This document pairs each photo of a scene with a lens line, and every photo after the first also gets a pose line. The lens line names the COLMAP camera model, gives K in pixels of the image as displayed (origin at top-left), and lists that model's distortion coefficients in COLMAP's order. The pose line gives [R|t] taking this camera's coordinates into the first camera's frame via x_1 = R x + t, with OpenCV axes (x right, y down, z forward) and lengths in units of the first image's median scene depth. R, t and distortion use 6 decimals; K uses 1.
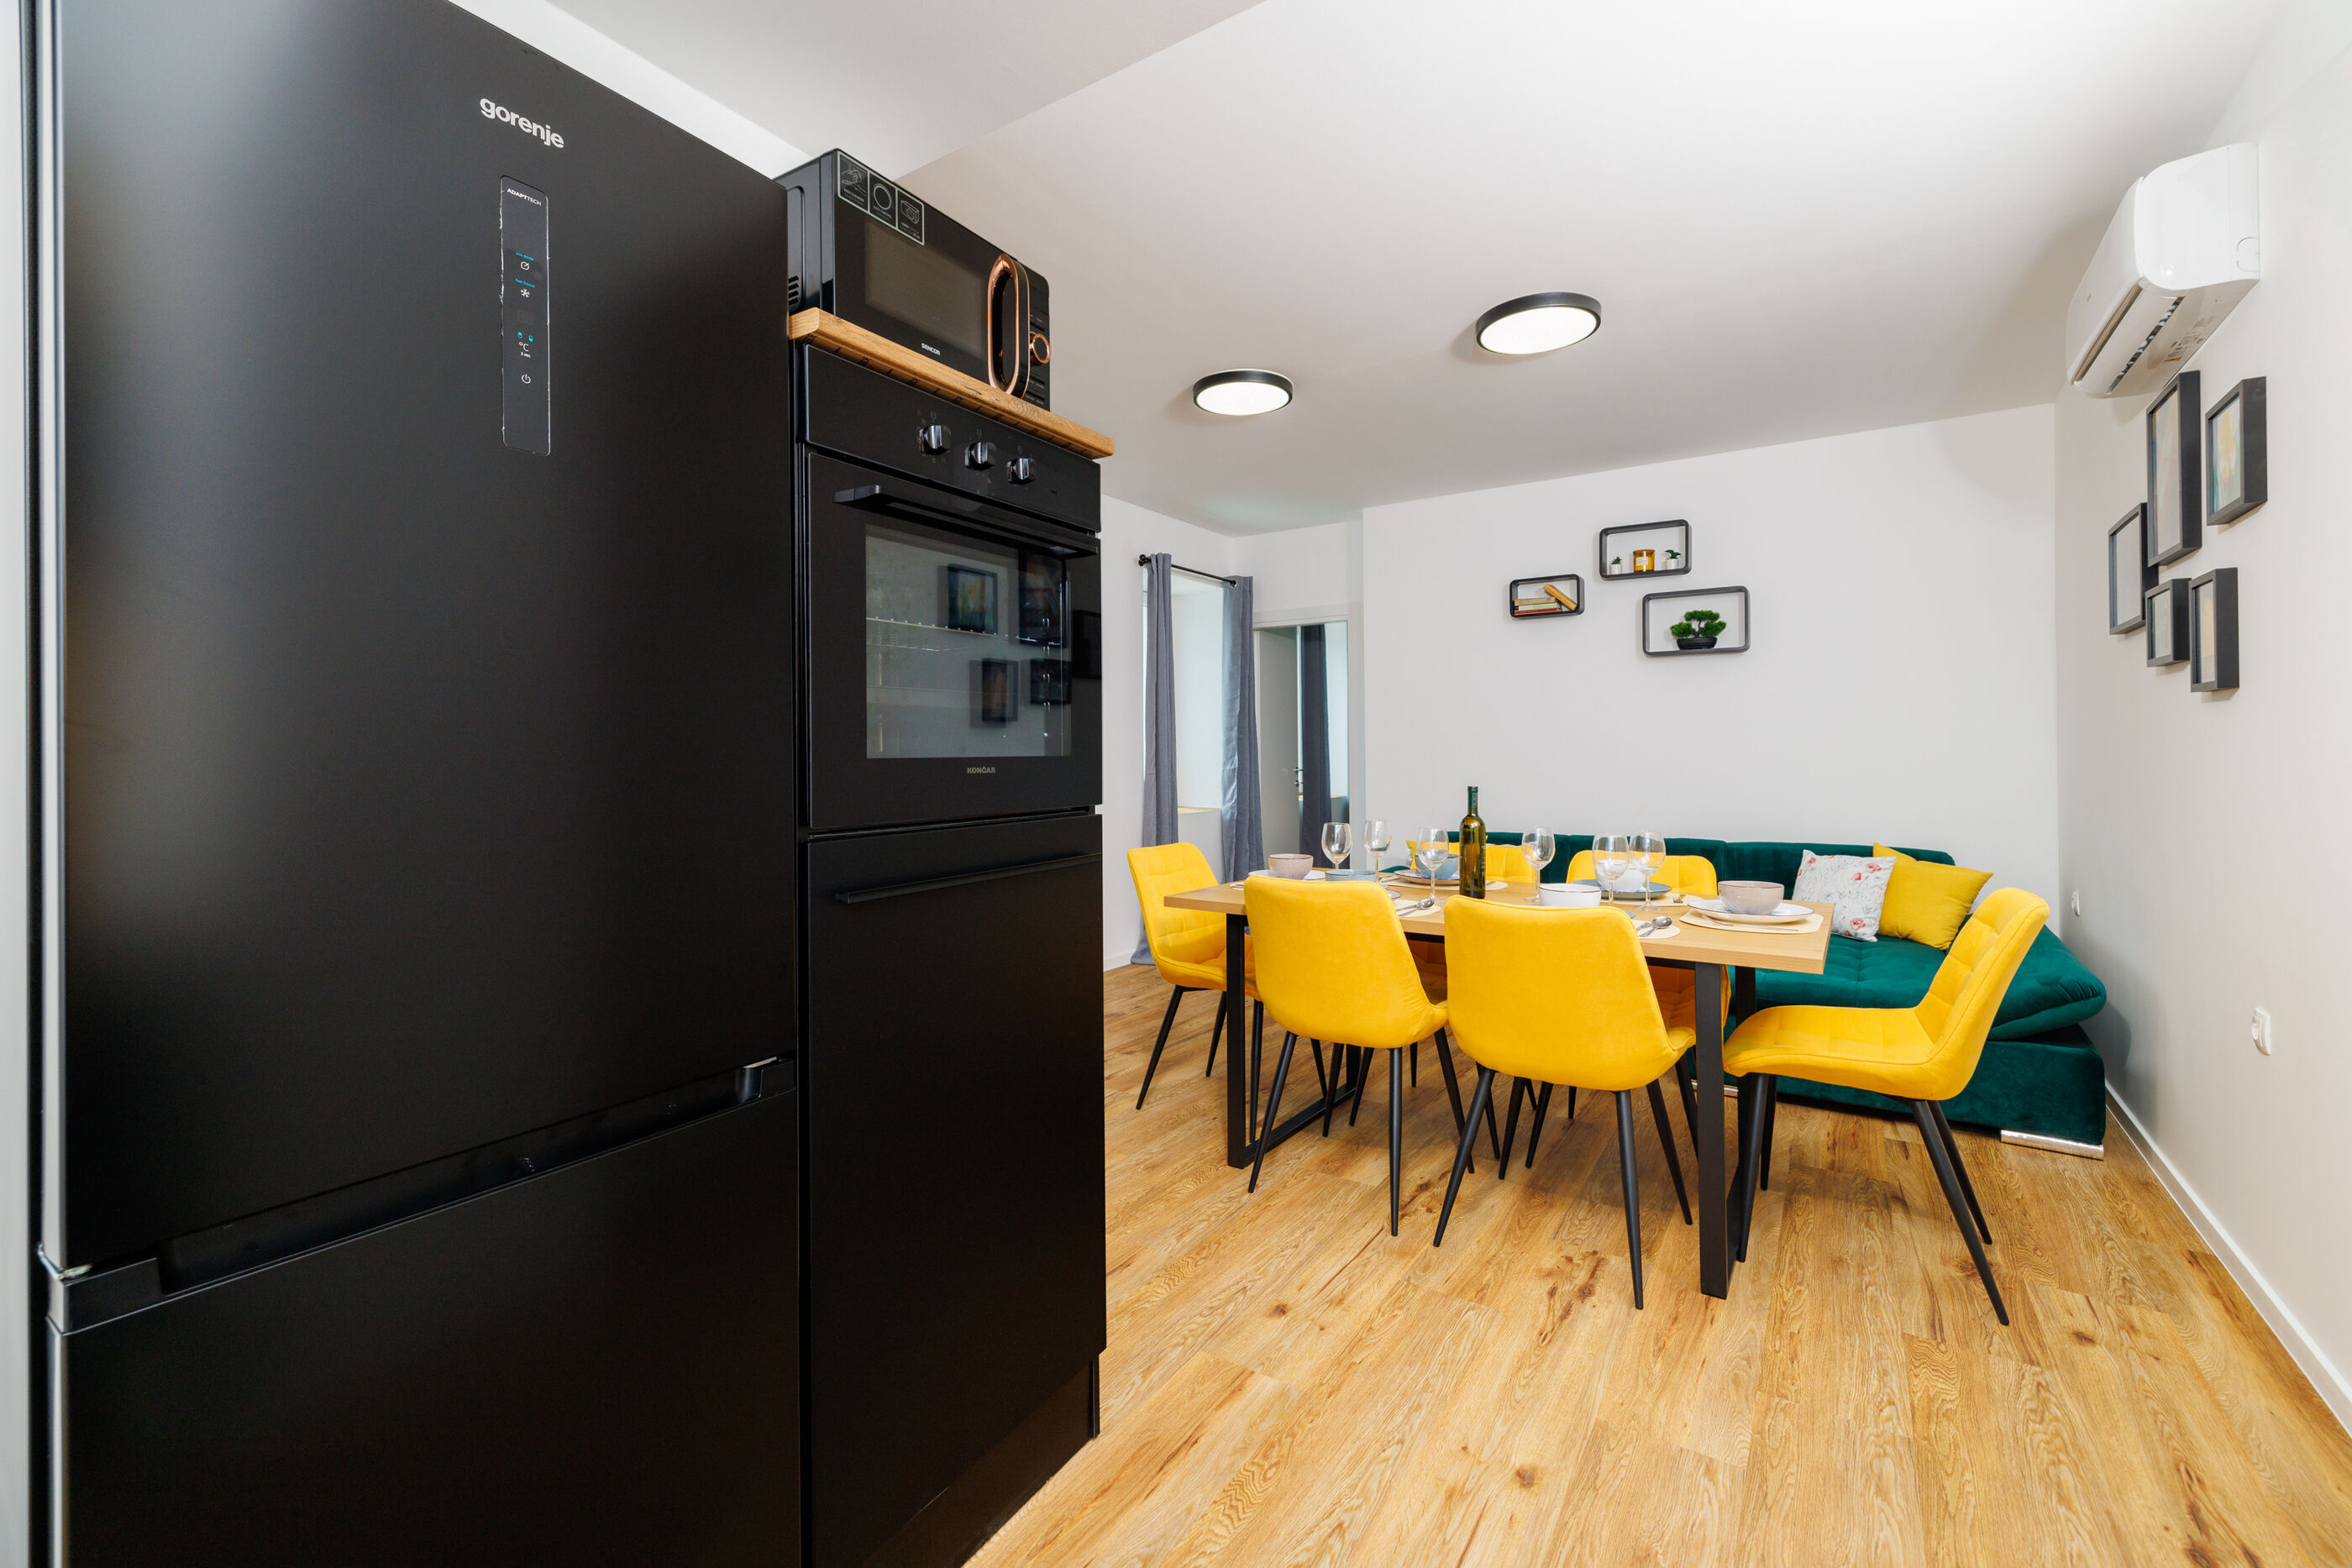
lens RADIAL K [[995.1, 0, 1172.7], [0, 995.1, 747.0], [0, 0, 1]] dist [-0.003335, 0.001293]
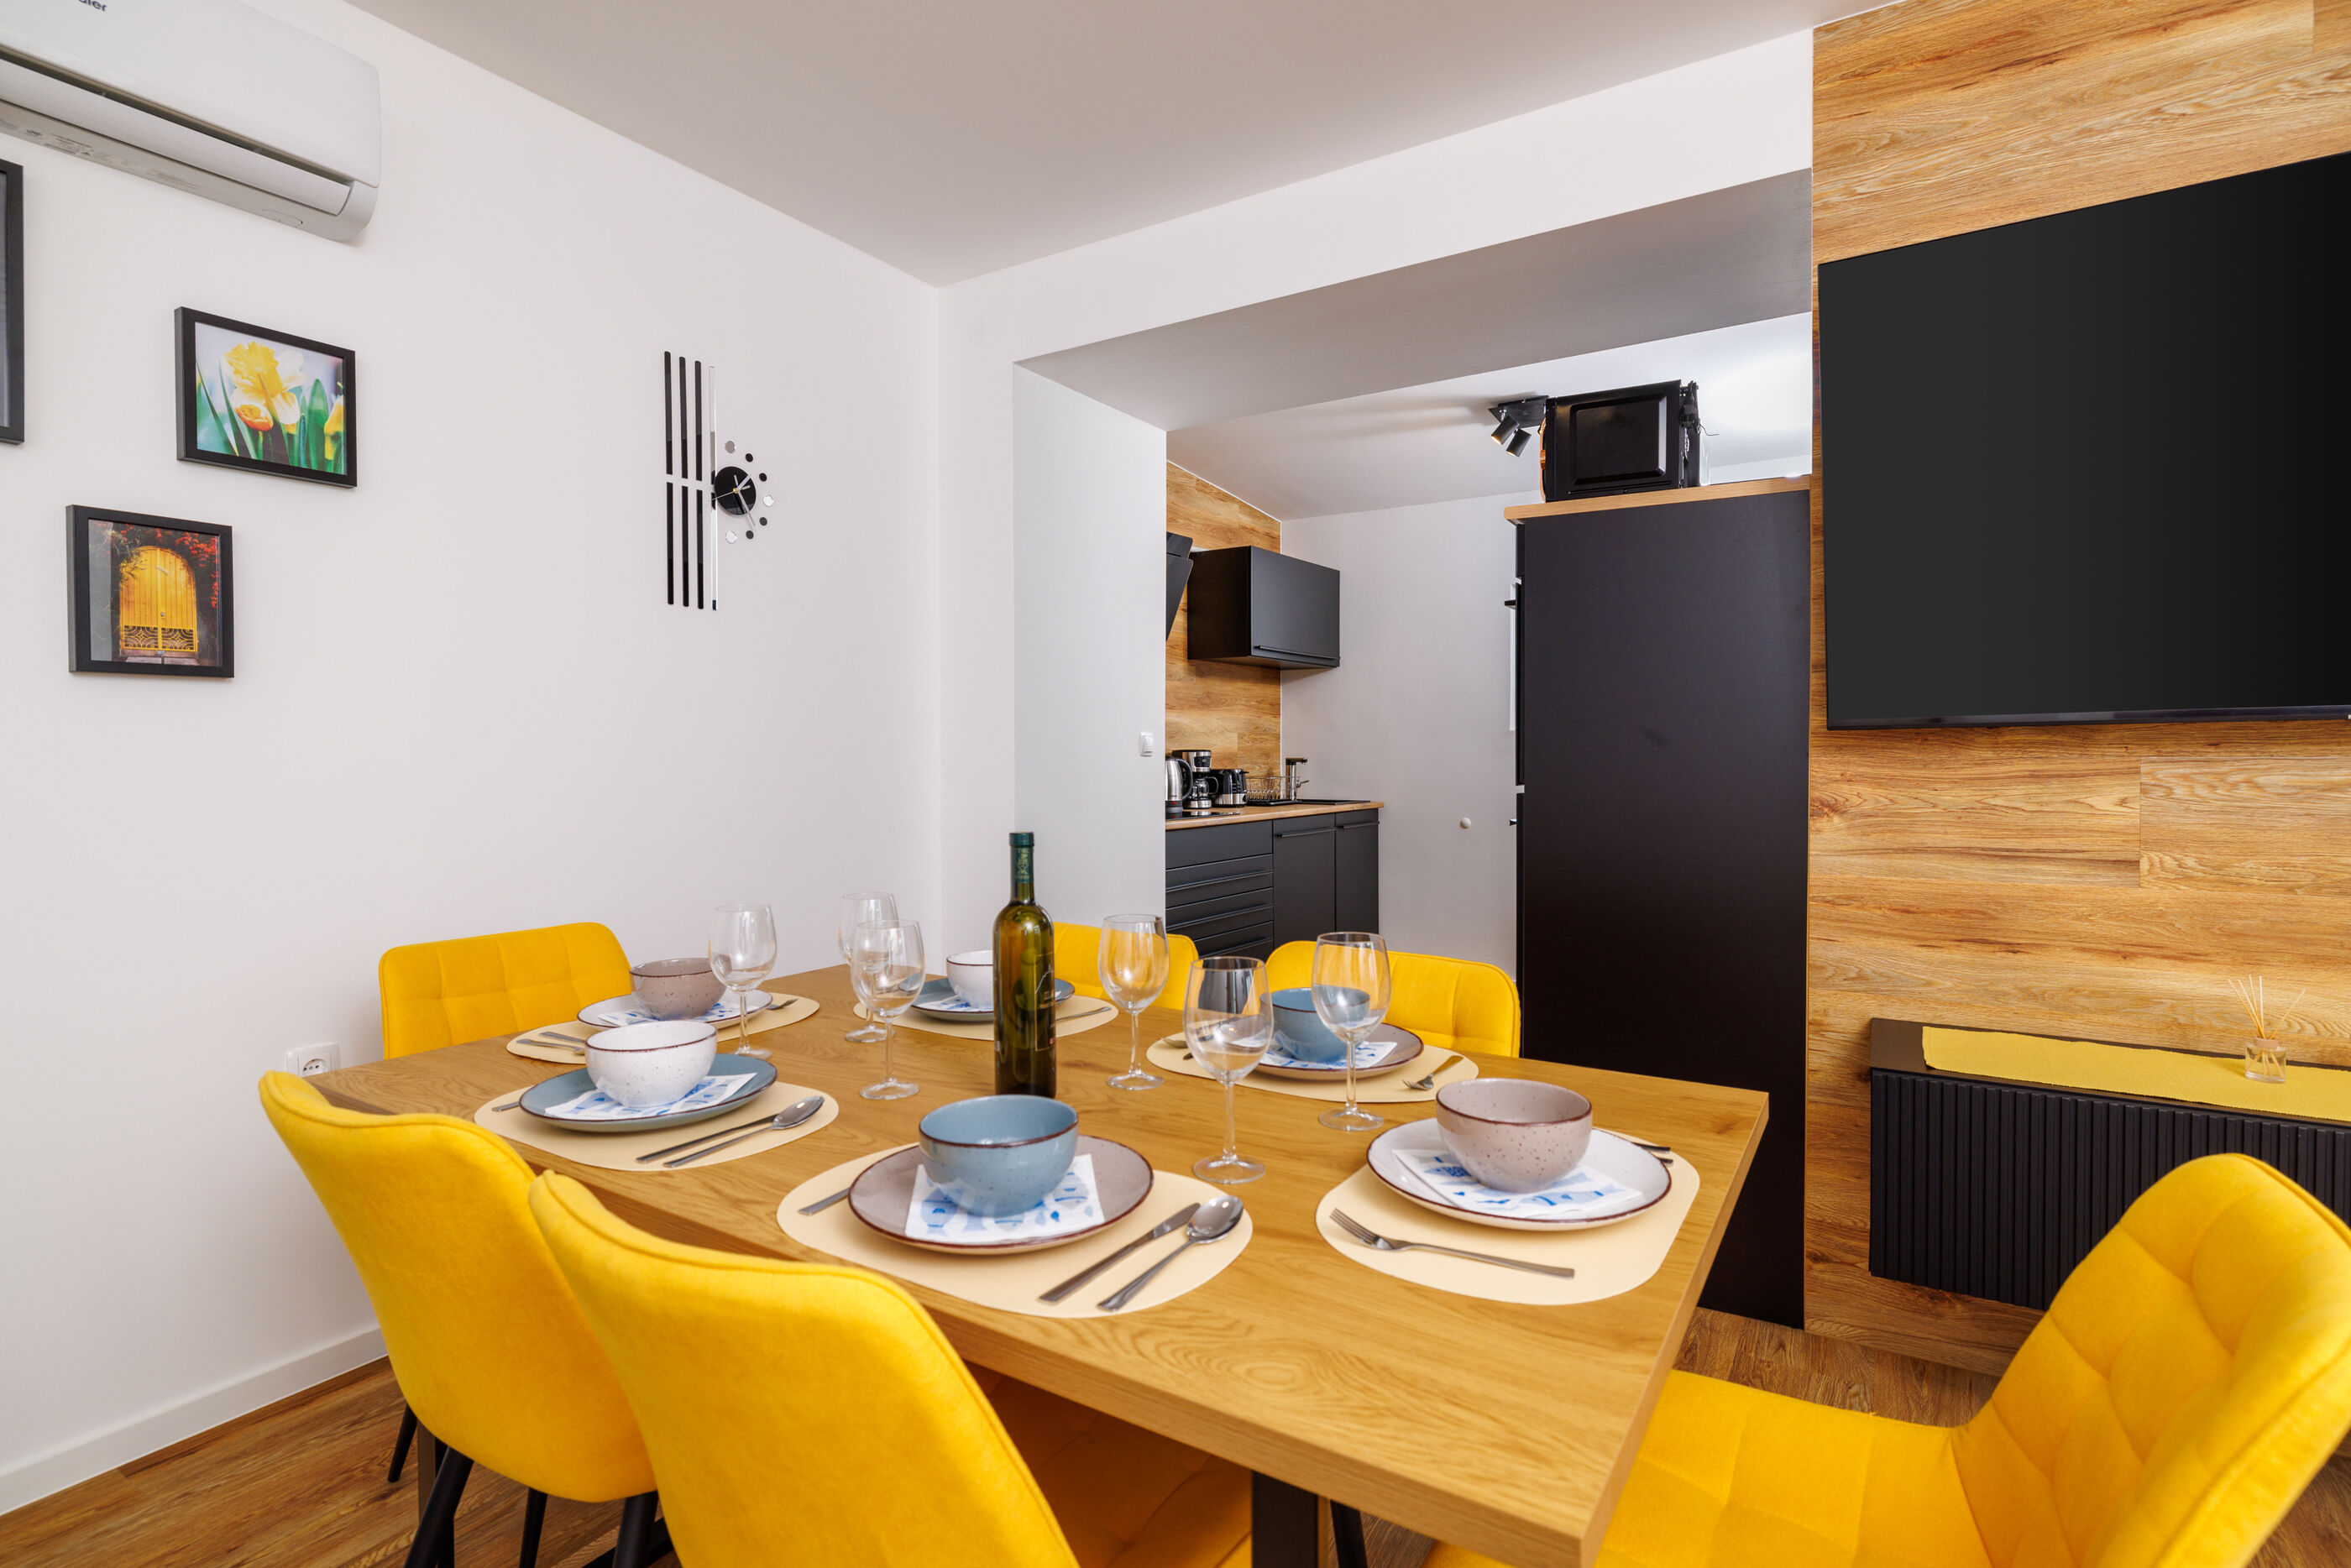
lens RADIAL K [[1142.1, 0, 1173.9], [0, 1142.1, 769.9], [0, 0, 1]] dist [-0.000481, -0.000751]
pose [[-0.999480, 0.010072, -0.030629, 0.150917], [0.009656, 0.999859, 0.013705, 0.004564], [0.030762, 0.013402, -0.999437, 0.887879]]
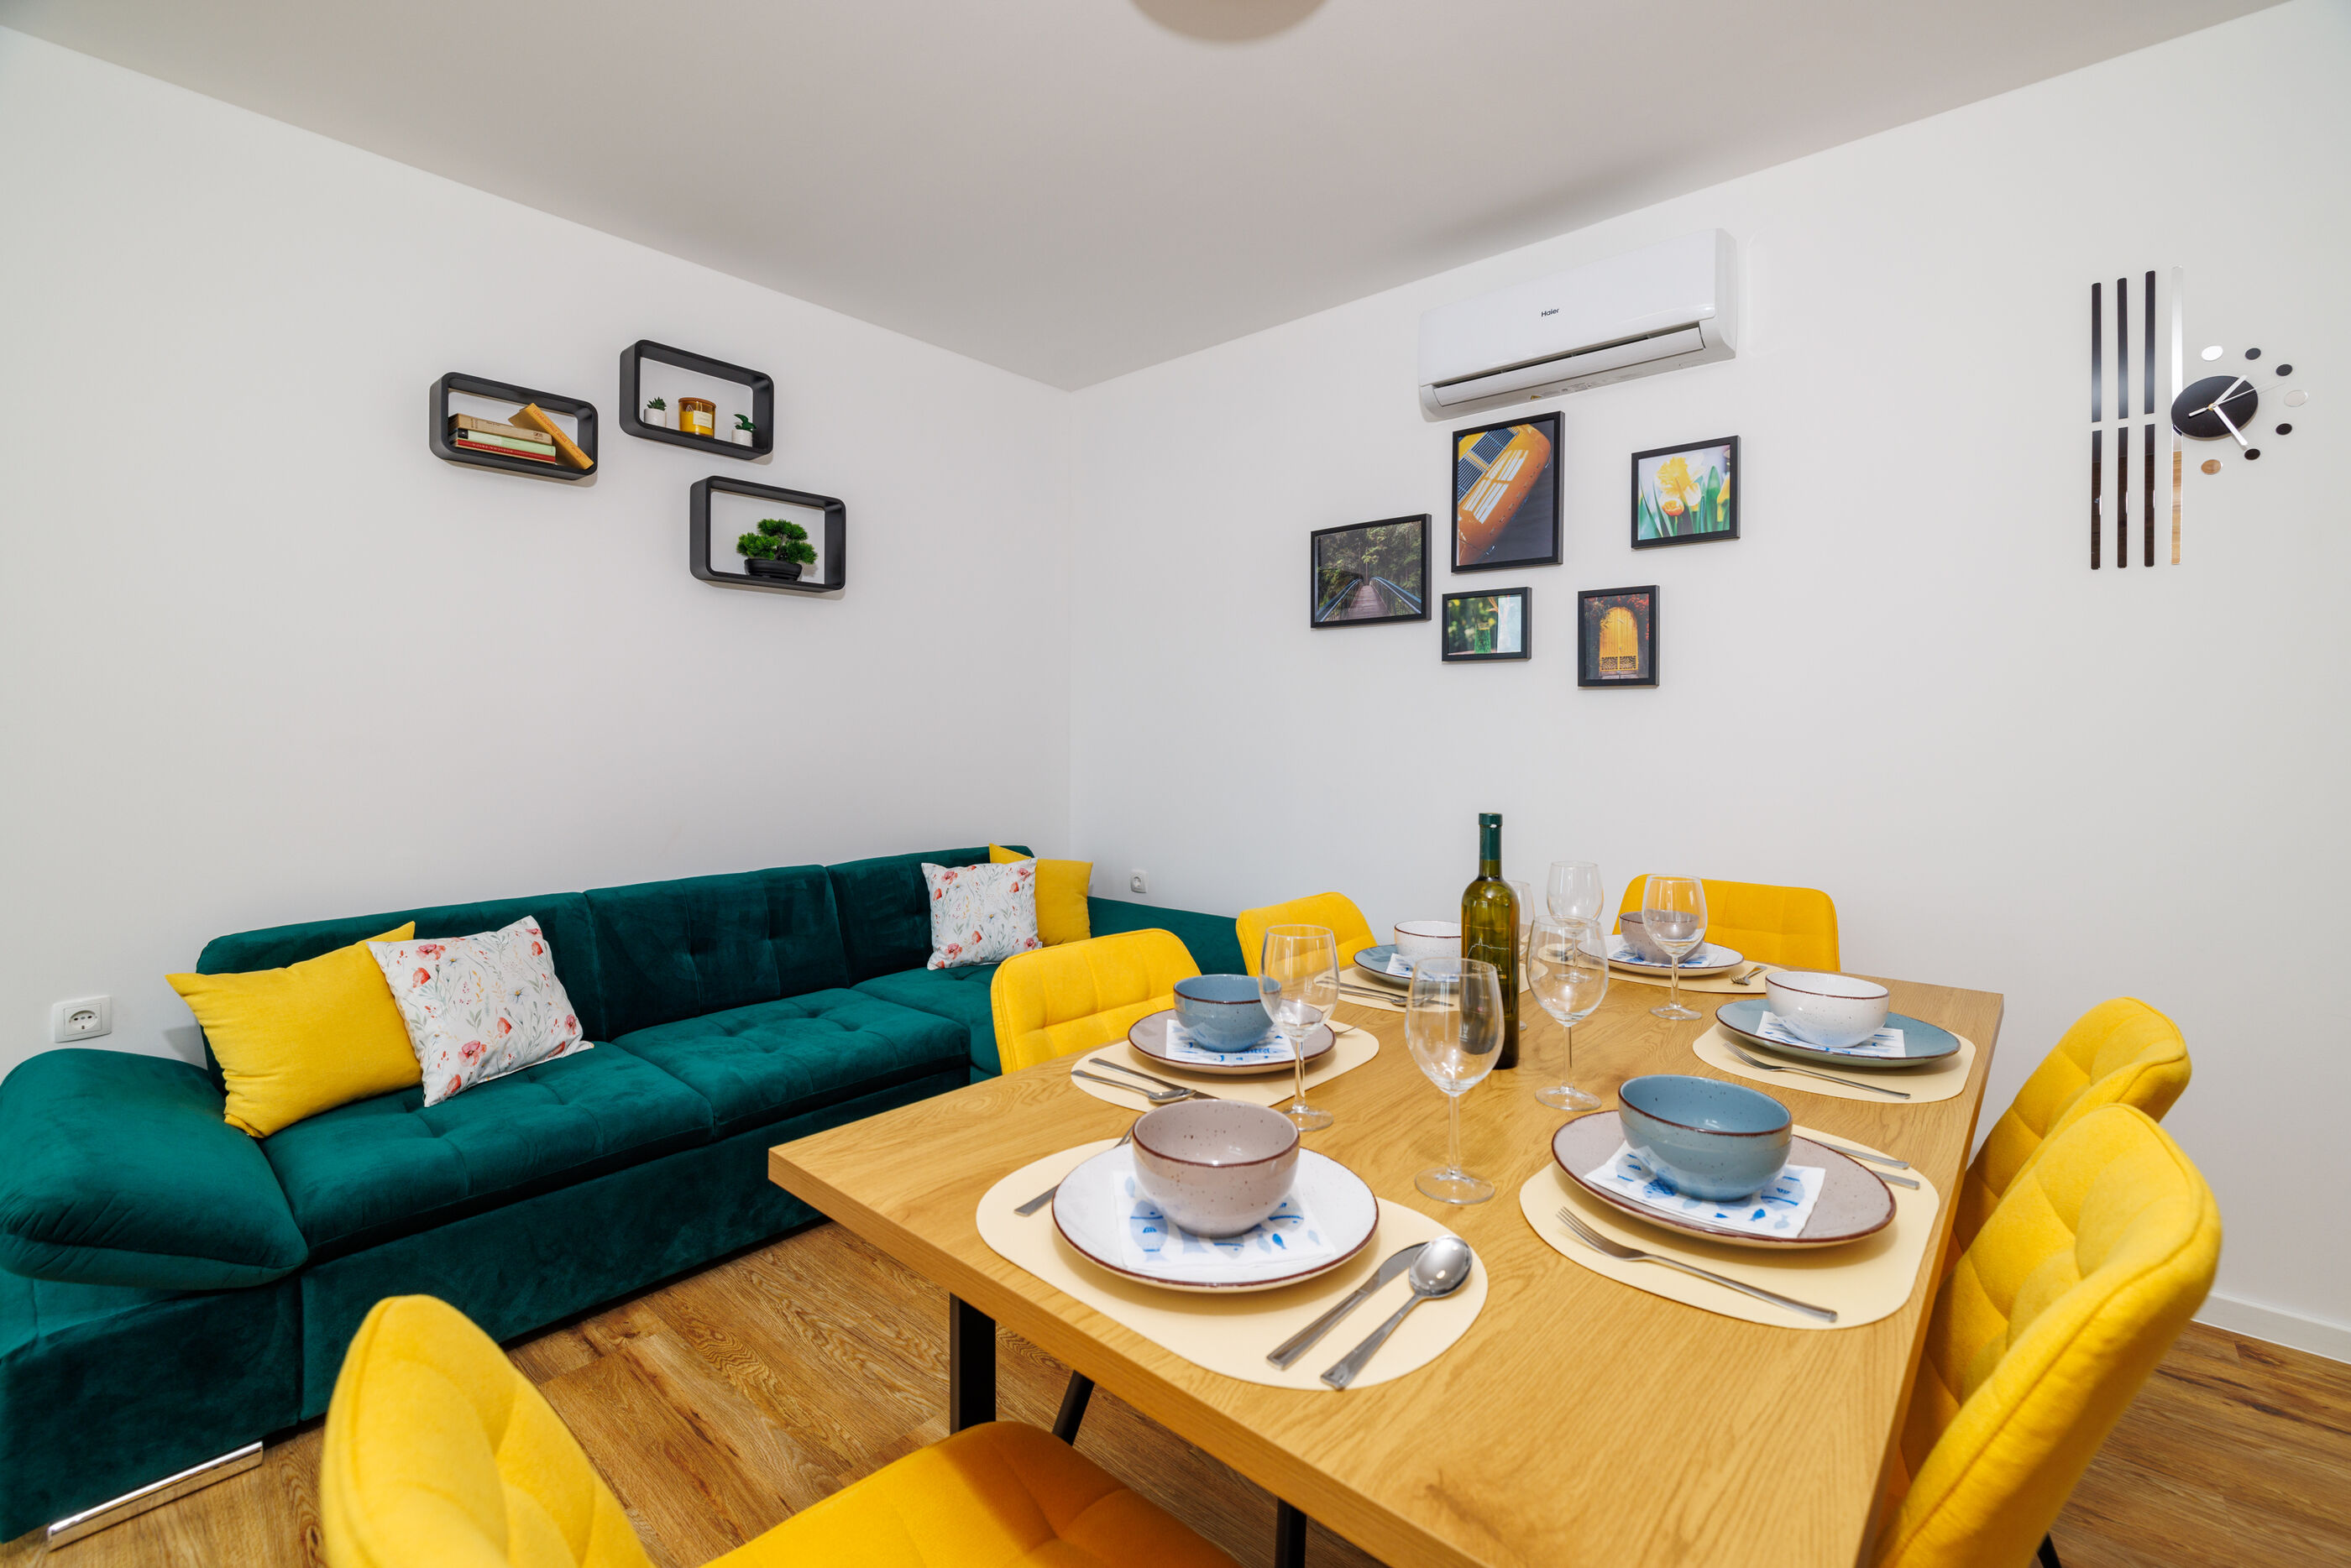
lens RADIAL K [[994.6, 0, 1192.5], [0, 994.6, 730.6], [0, 0, 1]] dist [-0.003335, 0.001293]
pose [[0.111295, 0.004529, 0.993777, -0.096134], [-0.006431, 0.999972, -0.003837, 0.002685], [-0.993767, -0.005964, 0.111321, 0.653449]]
